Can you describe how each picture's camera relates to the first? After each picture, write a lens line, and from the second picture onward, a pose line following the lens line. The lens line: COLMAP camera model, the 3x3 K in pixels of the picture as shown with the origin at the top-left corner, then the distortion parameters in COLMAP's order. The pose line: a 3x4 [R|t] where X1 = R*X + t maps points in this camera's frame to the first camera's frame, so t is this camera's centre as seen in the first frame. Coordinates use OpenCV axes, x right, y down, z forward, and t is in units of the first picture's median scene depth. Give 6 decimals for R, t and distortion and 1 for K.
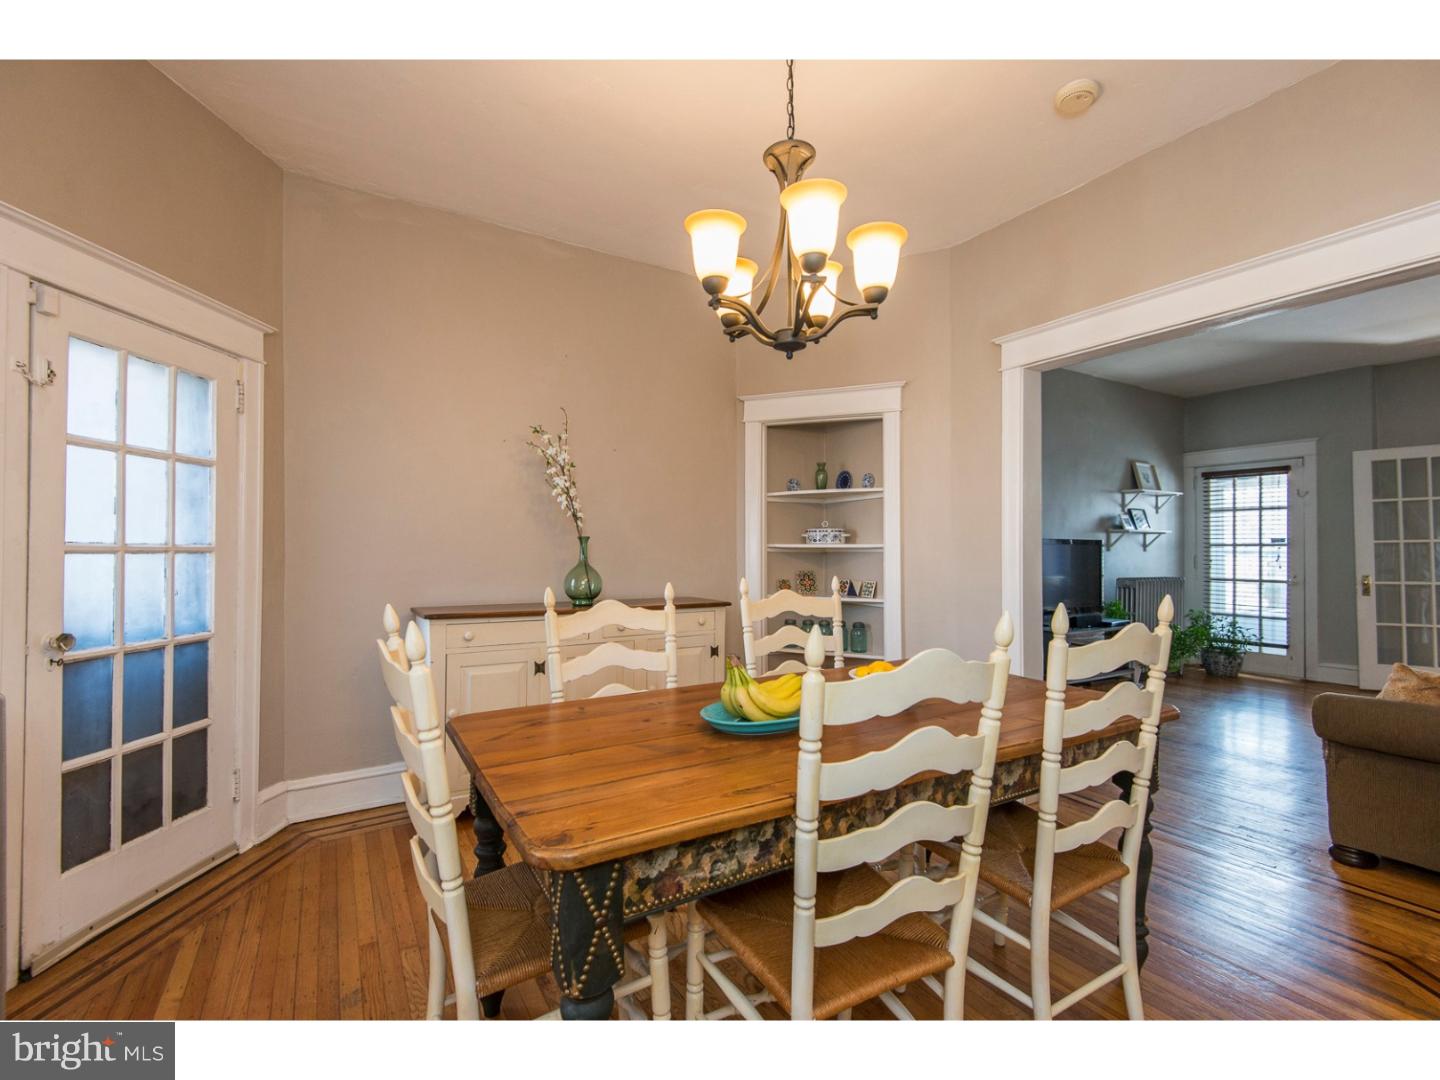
lens RADIAL K [[666.2, 0, 718.5], [0, 666.2, 552.0], [0, 0, 1]] dist [0.043109, -0.028087]
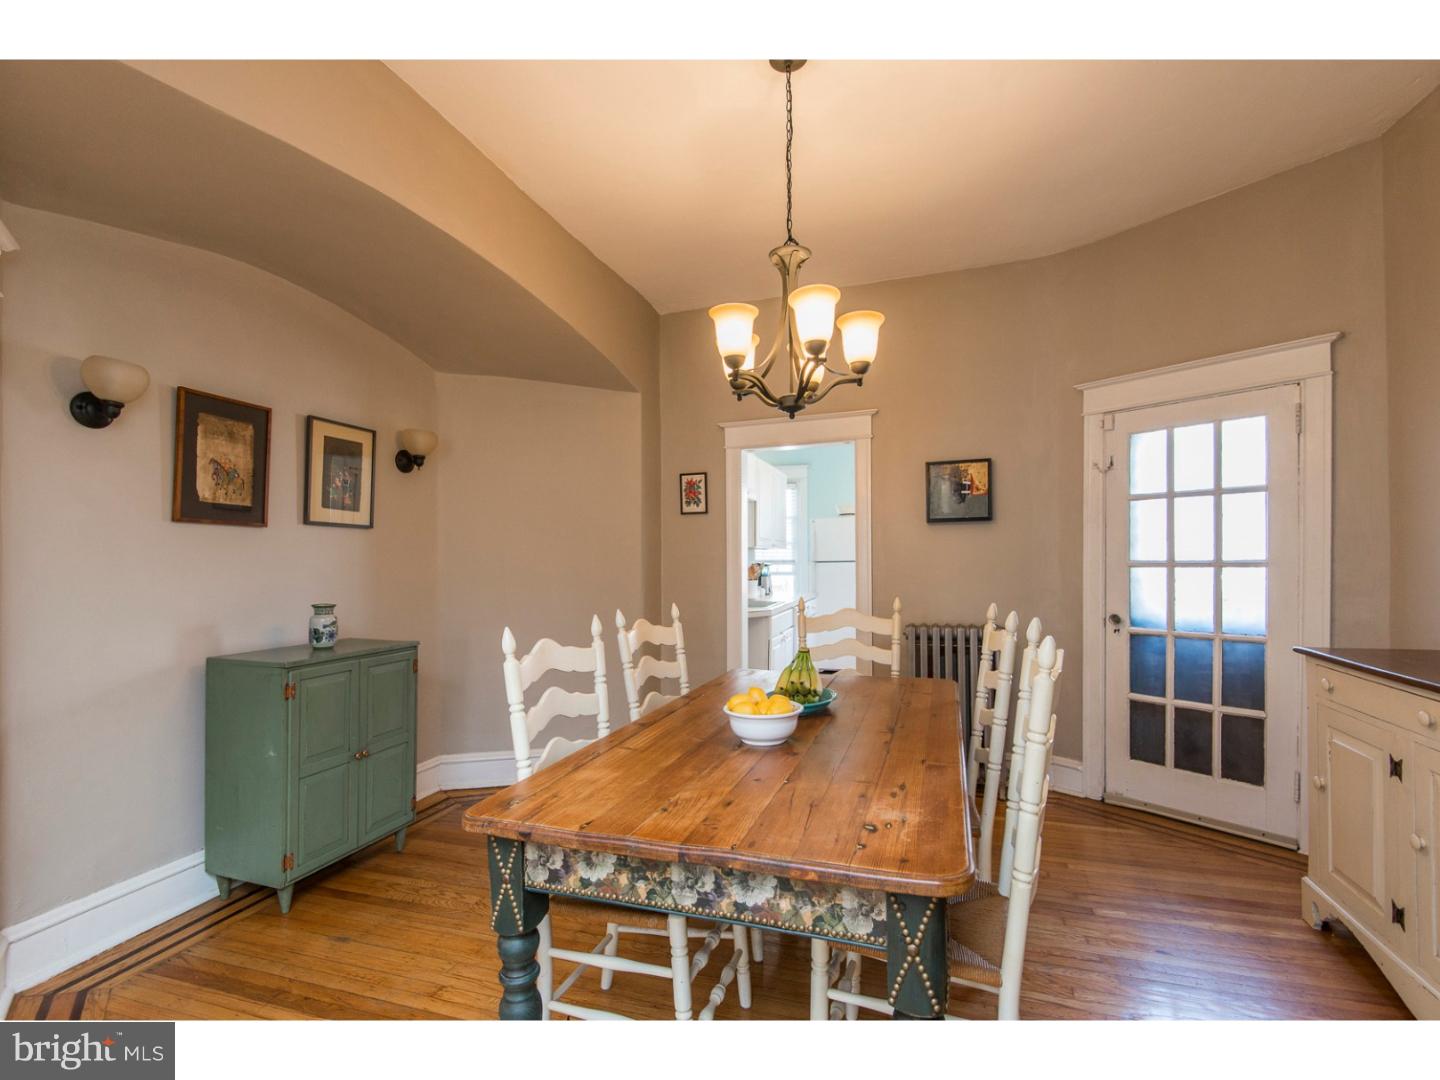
lens RADIAL K [[666.2, 0, 718.5], [0, 666.2, 552.0], [0, 0, 1]] dist [0.043109, -0.028087]
pose [[-0.763627, 0.002003, -0.645655, 0.792345], [0.008749, 0.999935, -0.007245, -0.028595], [0.645599, -0.011181, -0.763595, 1.463225]]
